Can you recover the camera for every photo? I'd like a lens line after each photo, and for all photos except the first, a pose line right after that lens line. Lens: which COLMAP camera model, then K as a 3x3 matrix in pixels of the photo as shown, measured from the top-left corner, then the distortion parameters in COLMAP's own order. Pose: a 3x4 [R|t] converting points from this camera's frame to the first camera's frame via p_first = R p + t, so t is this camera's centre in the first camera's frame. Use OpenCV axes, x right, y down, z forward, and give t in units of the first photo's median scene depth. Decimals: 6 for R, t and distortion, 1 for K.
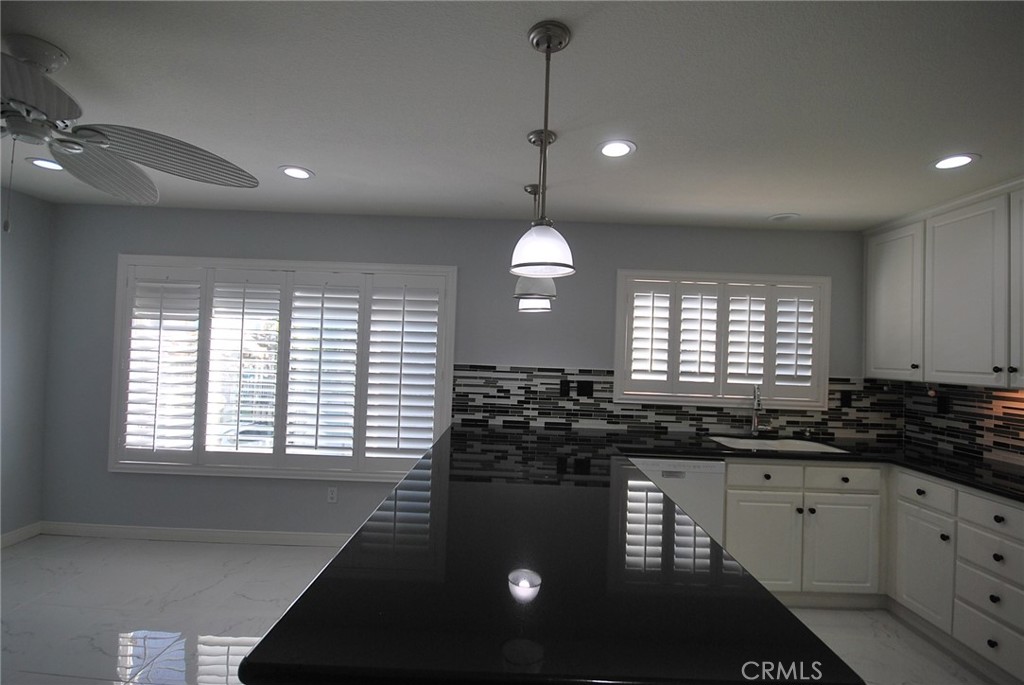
lens RADIAL K [[448.7, 0, 510.8], [0, 448.7, 343.0], [0, 0, 1]] dist [0.004652, -0.008954]
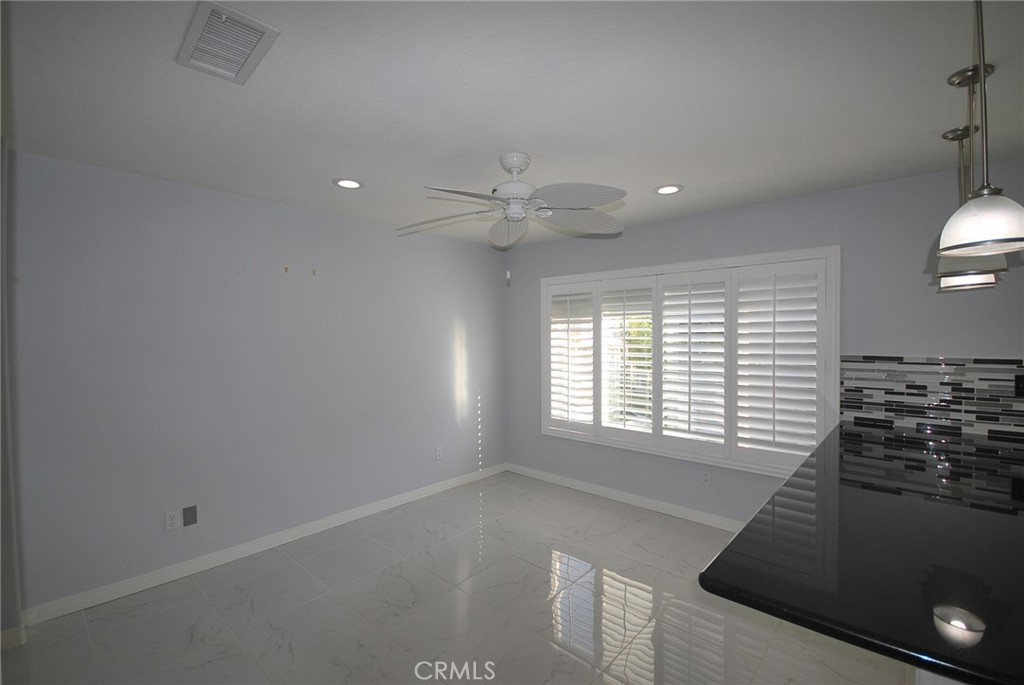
lens RADIAL K [[448.7, 0, 511.4], [0, 448.7, 342.4], [0, 0, 1]] dist [0.004652, -0.008954]
pose [[0.742096, -0.028825, -0.669673, -0.015268], [0.044531, 0.998988, 0.006348, -0.012768], [0.668813, -0.034532, 0.742629, -0.099280]]
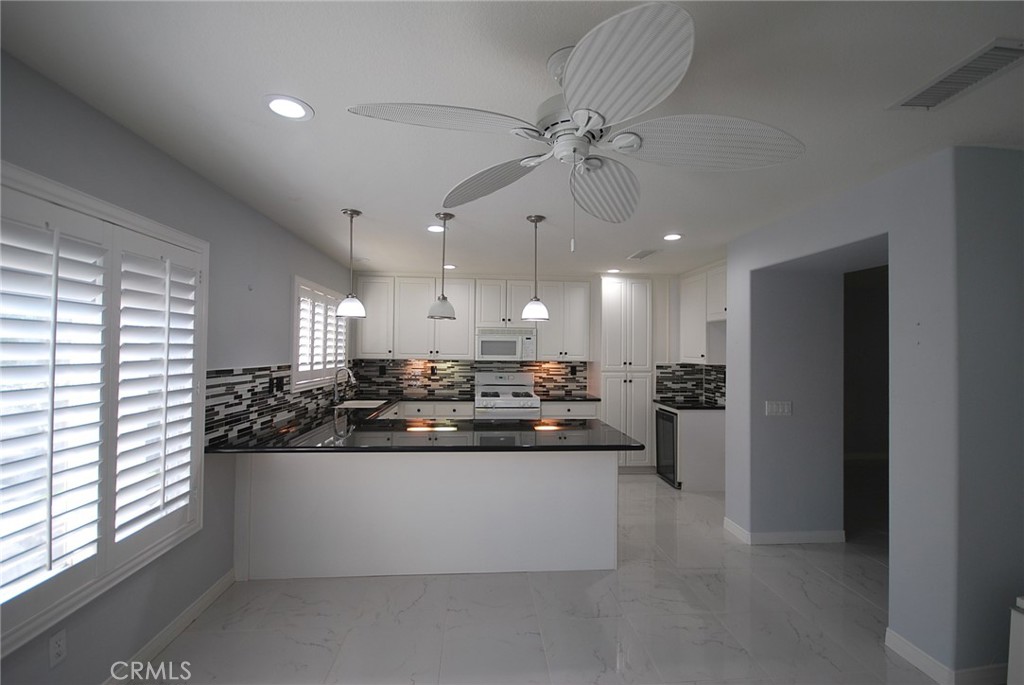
lens RADIAL K [[448.7, 0, 513.5], [0, 448.7, 347.0], [0, 0, 1]] dist [0.004652, -0.008954]
pose [[-0.081178, -0.028607, 0.996289, -0.945628], [-0.034552, 0.999068, 0.025872, -0.031668], [-0.996101, -0.032324, -0.082091, 0.551291]]
